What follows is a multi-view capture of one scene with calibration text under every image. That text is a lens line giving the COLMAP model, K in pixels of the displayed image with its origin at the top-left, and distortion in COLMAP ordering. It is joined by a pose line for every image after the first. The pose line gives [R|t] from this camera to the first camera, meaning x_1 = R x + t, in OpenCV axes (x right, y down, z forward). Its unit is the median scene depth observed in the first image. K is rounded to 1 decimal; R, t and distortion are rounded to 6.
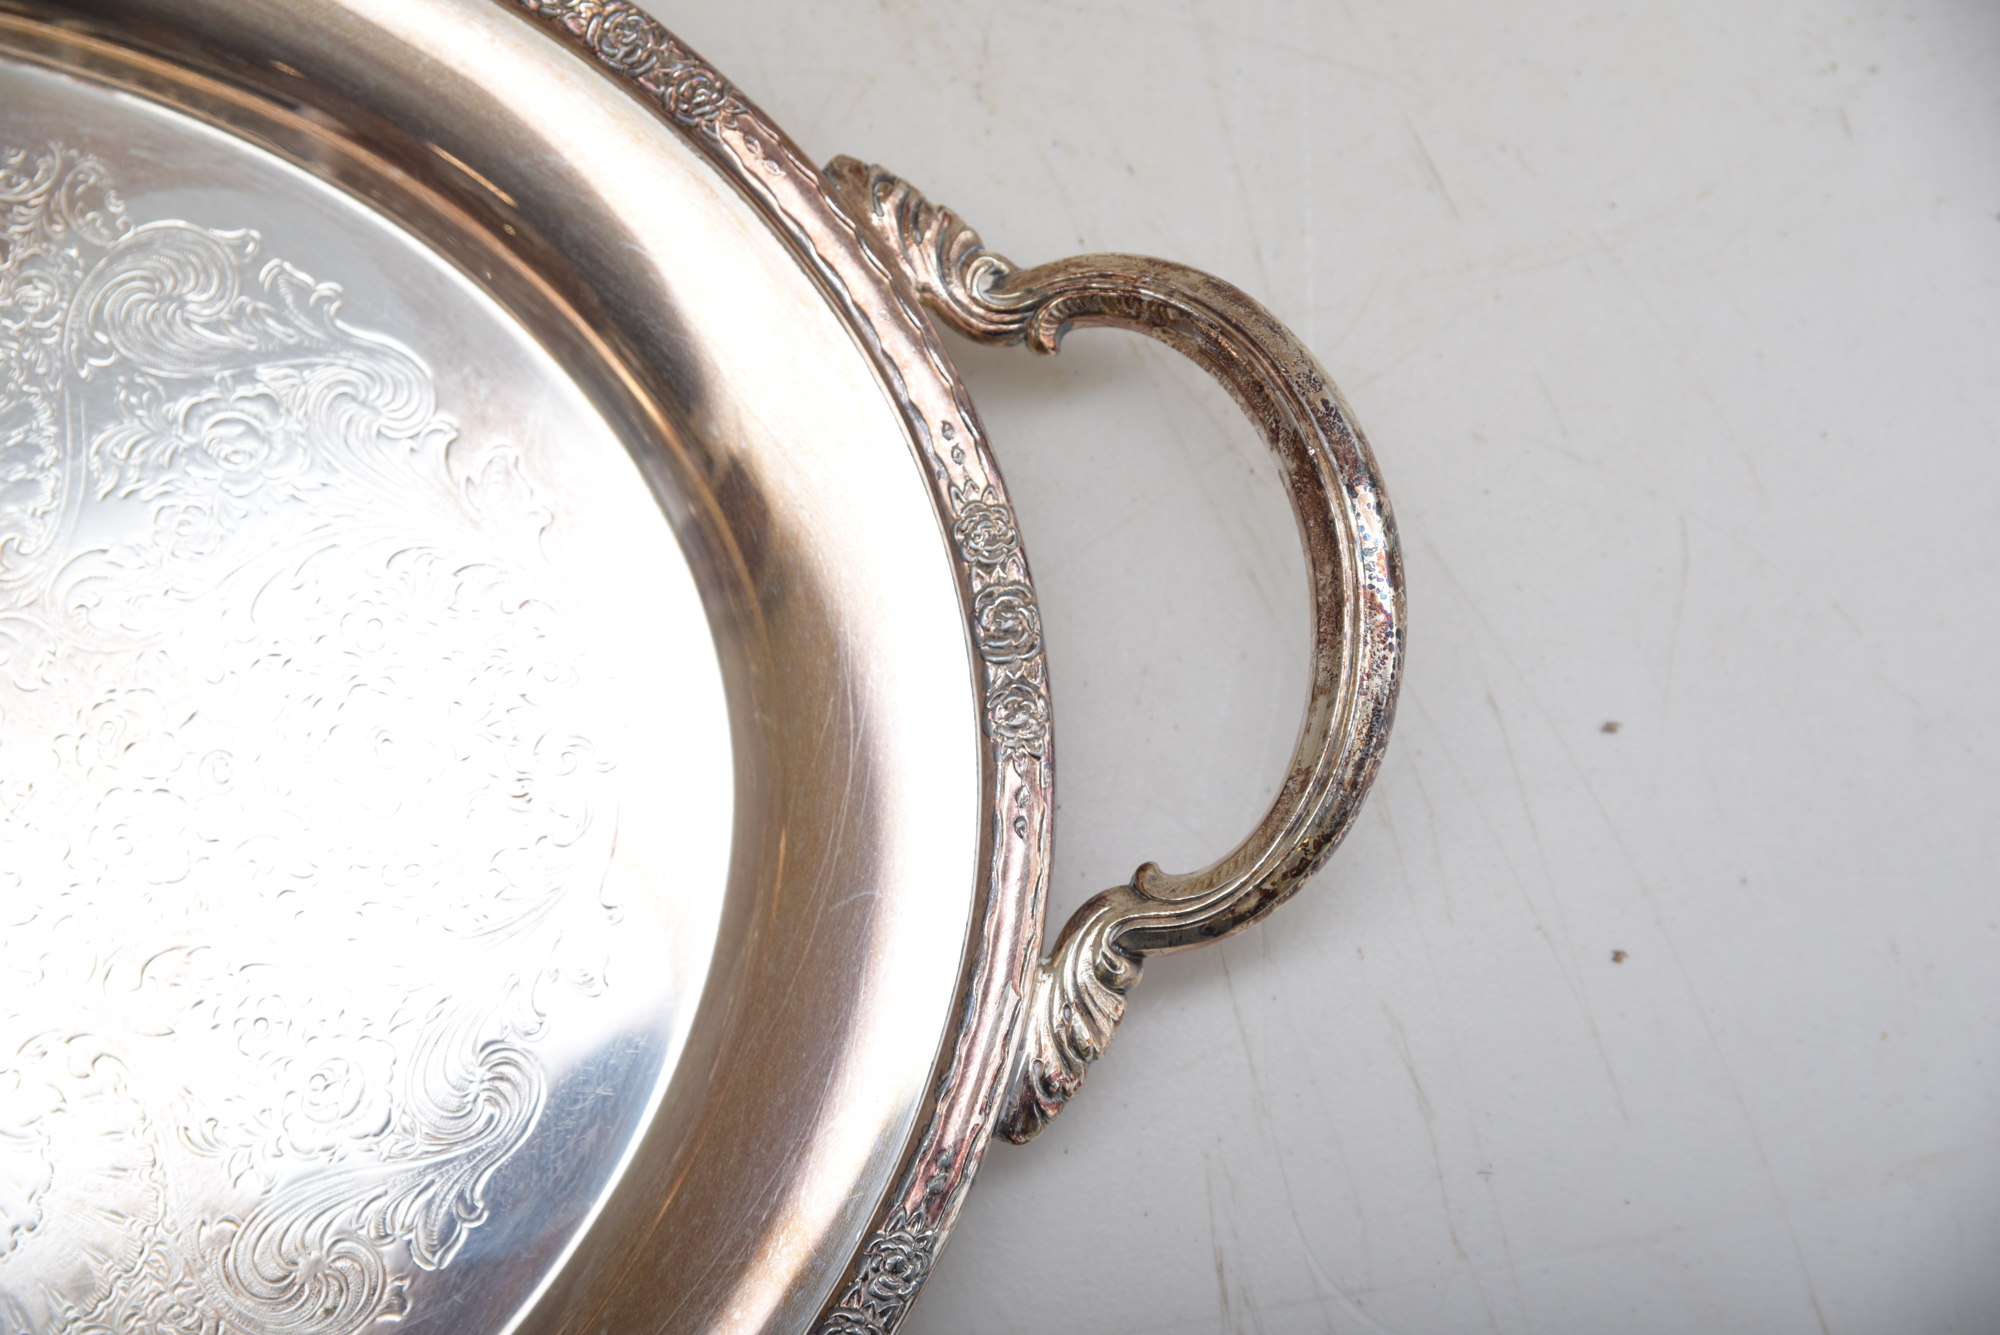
lens RADIAL K [[3380.1, 0, 1006.9], [0, 3380.1, 679.1], [0, 0, 1]] dist [0.071328, 0.159392]
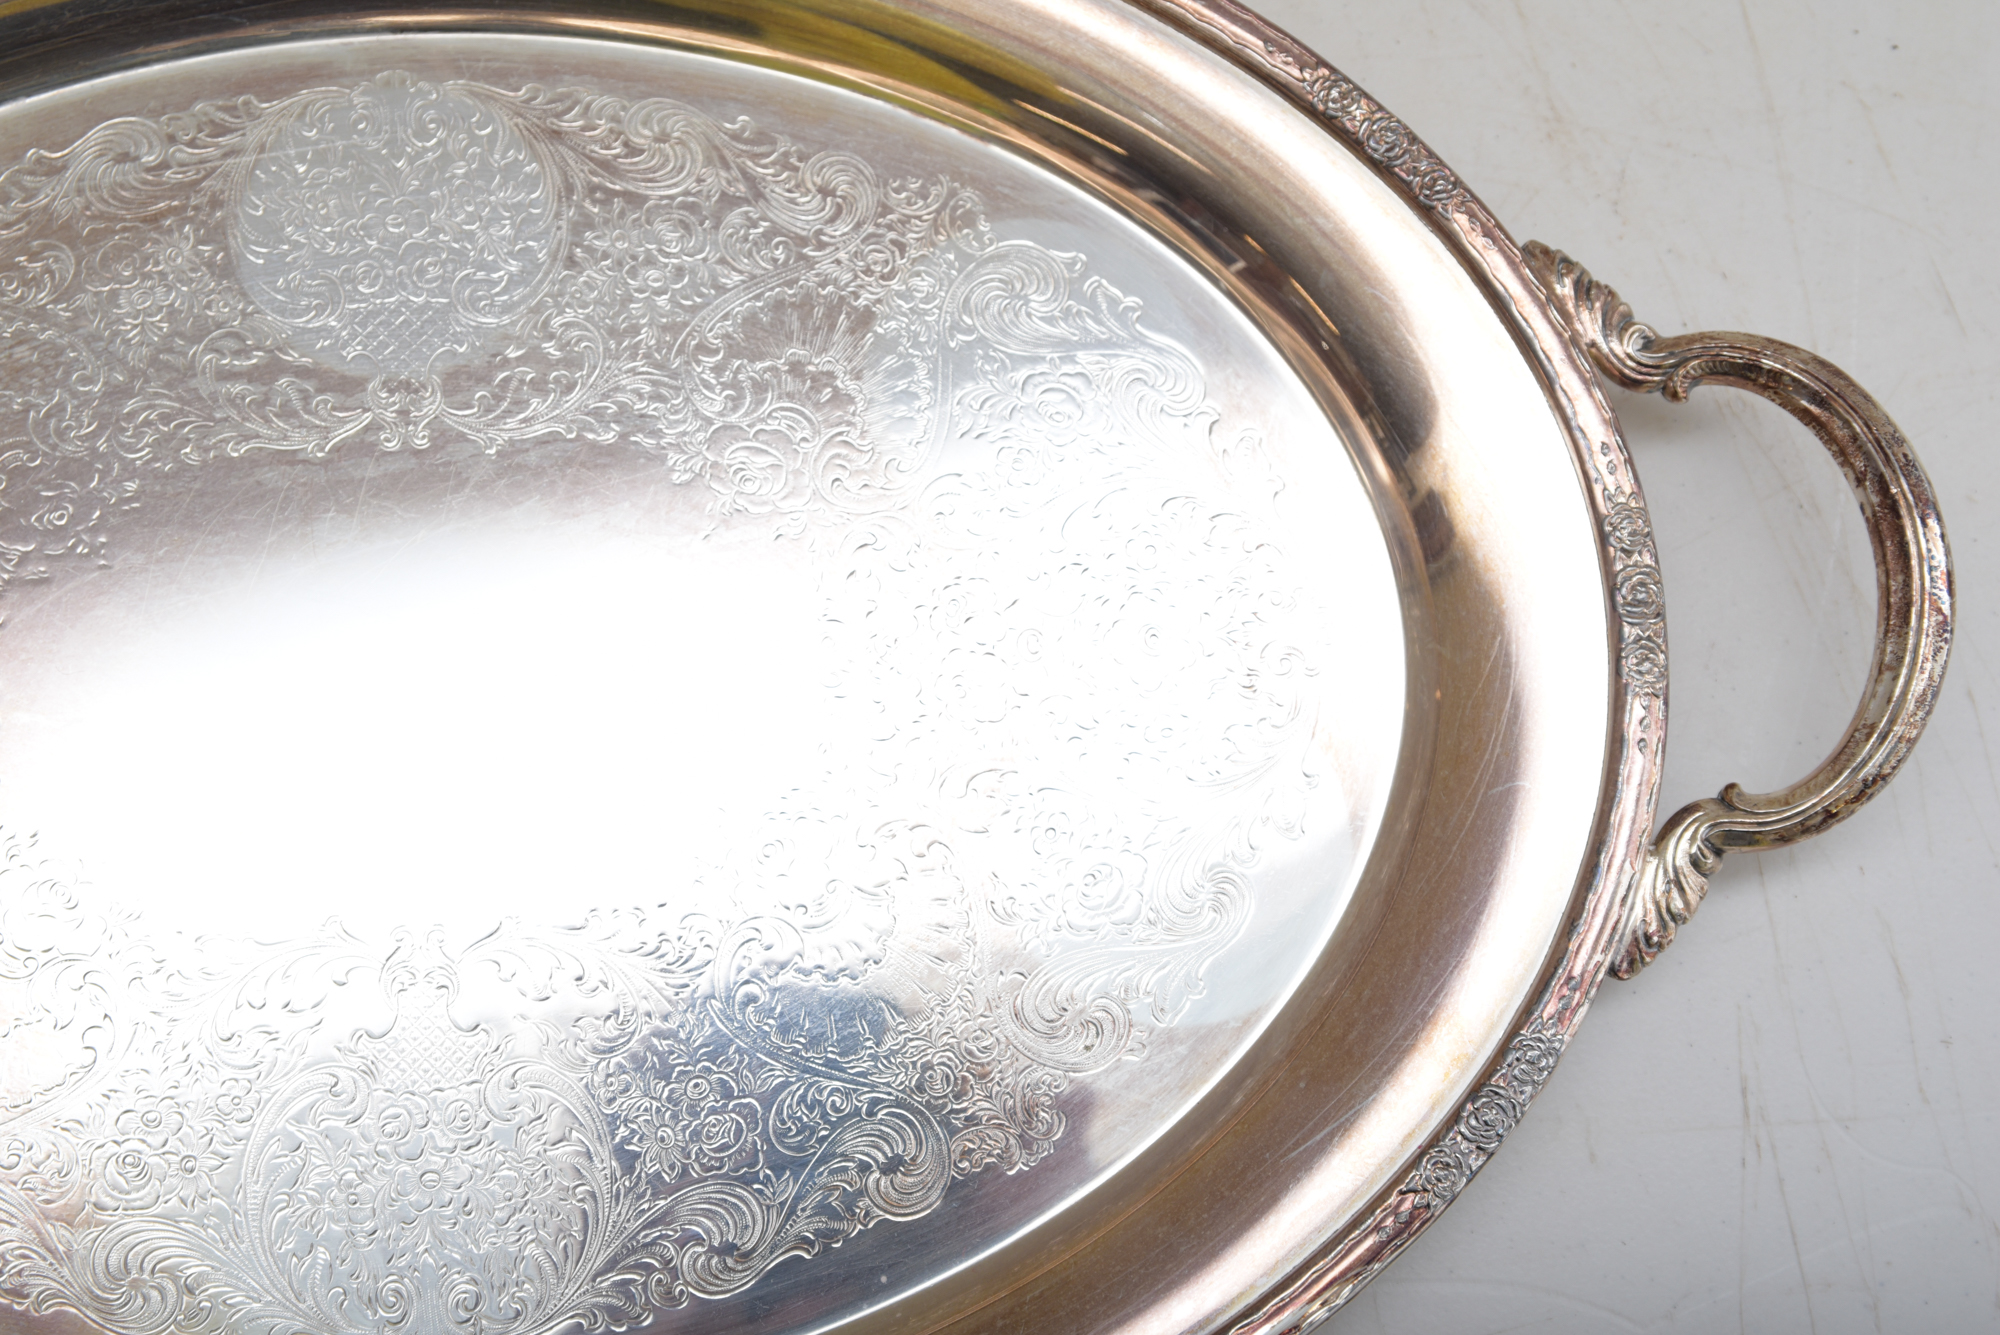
lens RADIAL K [[2550.0, 0, 1000.0], [0, 2550.0, 667.5], [0, 0, 1]] dist [0.005361, 0.066101]
pose [[0.994172, 0.106717, -0.015263, -0.233245], [-0.106982, 0.994102, -0.017763, 0.056988], [0.013278, 0.019293, 0.999726, -0.017013]]
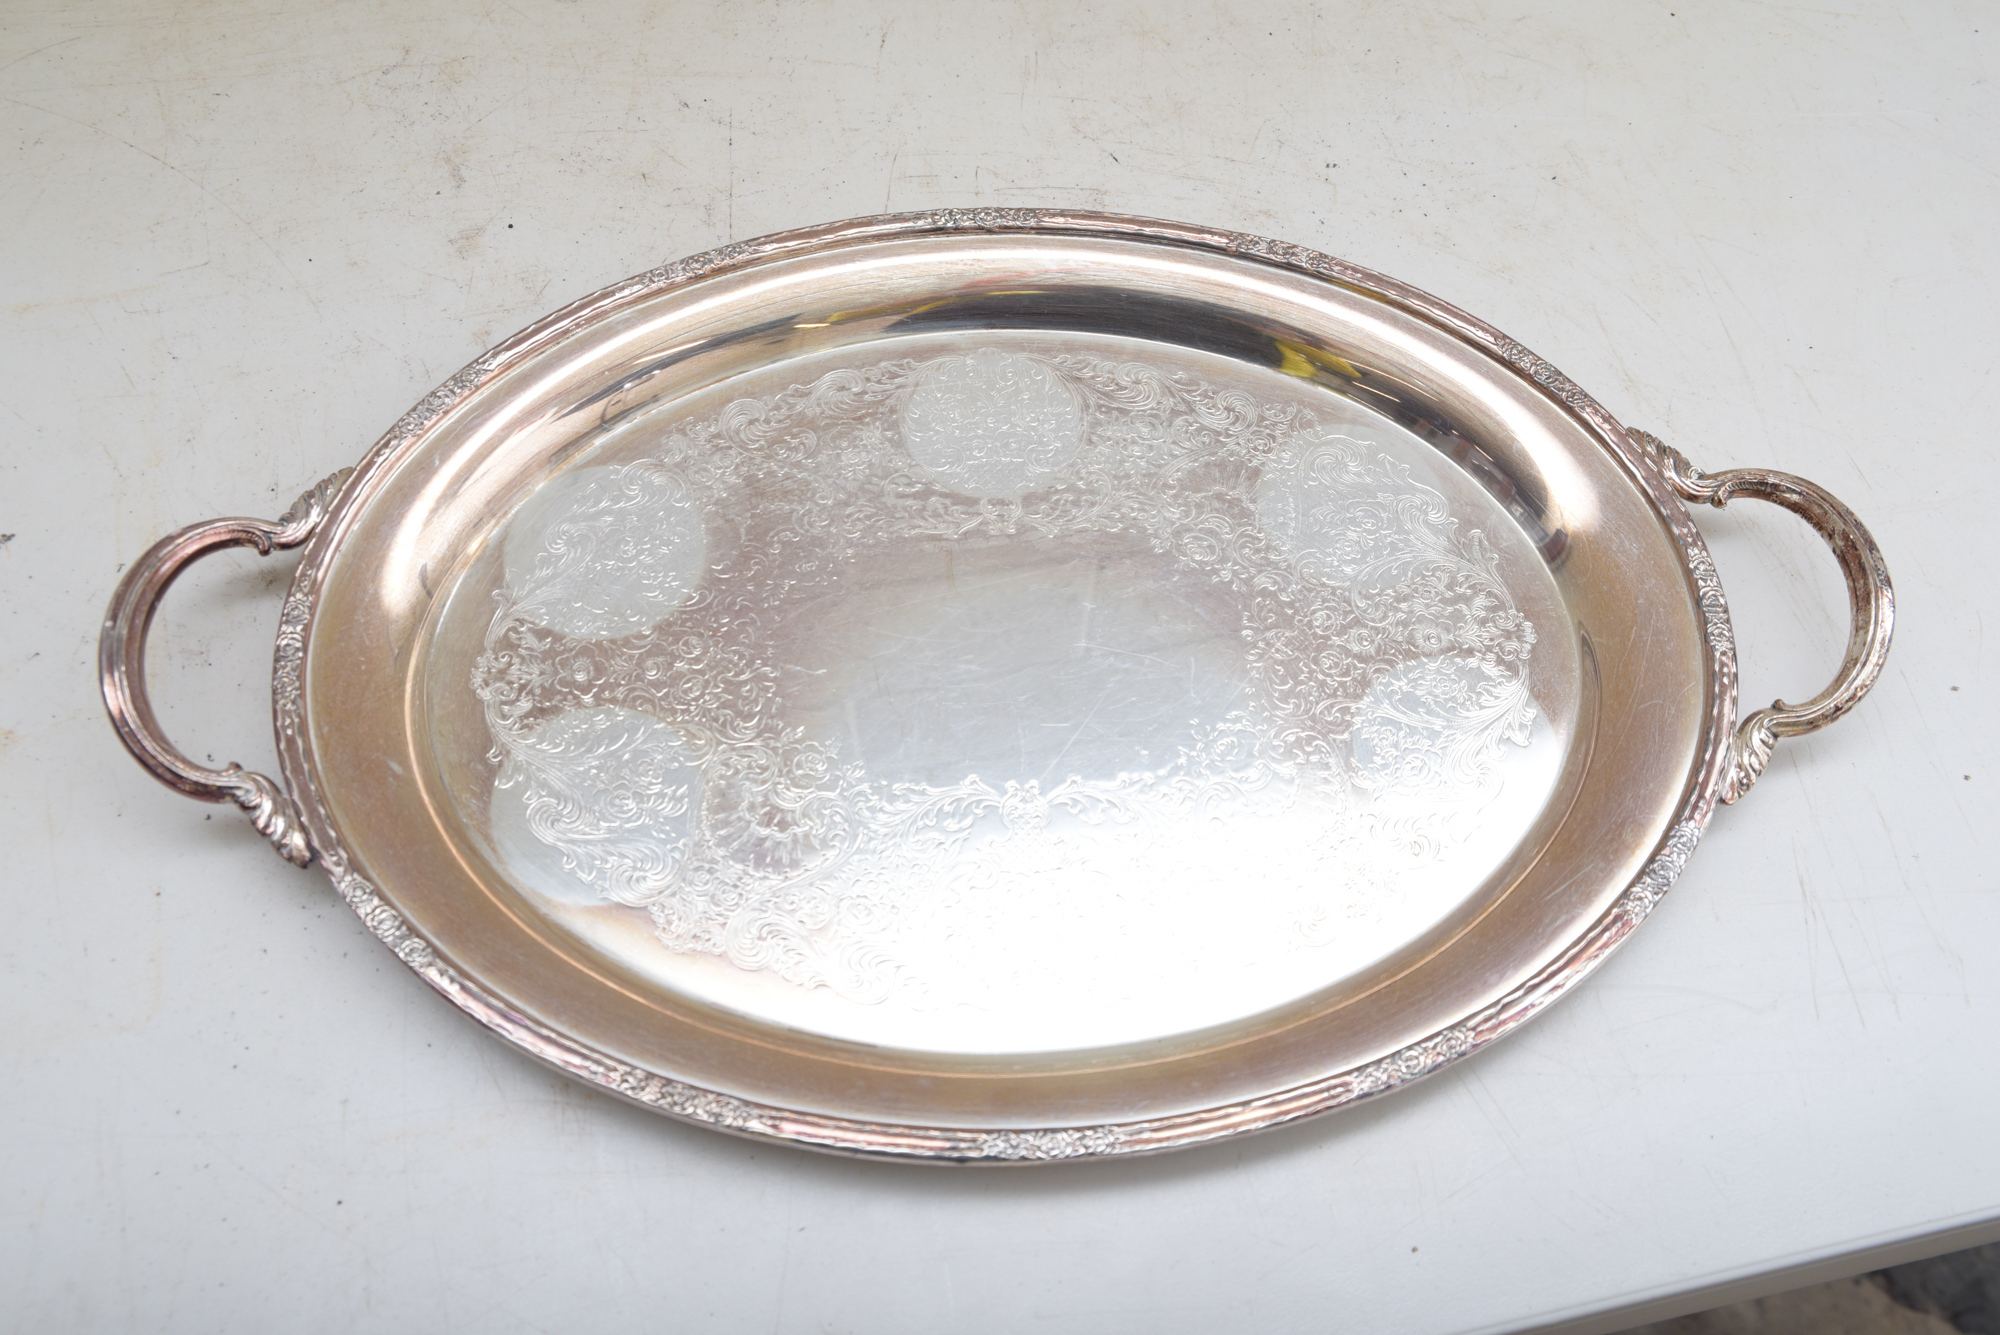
lens RADIAL K [[1909.9, 0, 1000.0], [0, 1909.9, 667.5], [0, 0, 1]] dist [-0.066945, 0.104672]
pose [[0.993384, 0.100552, -0.055482, -0.416470], [-0.112198, 0.952823, -0.282027, 0.455904], [0.024506, 0.286386, 0.957801, -0.270041]]
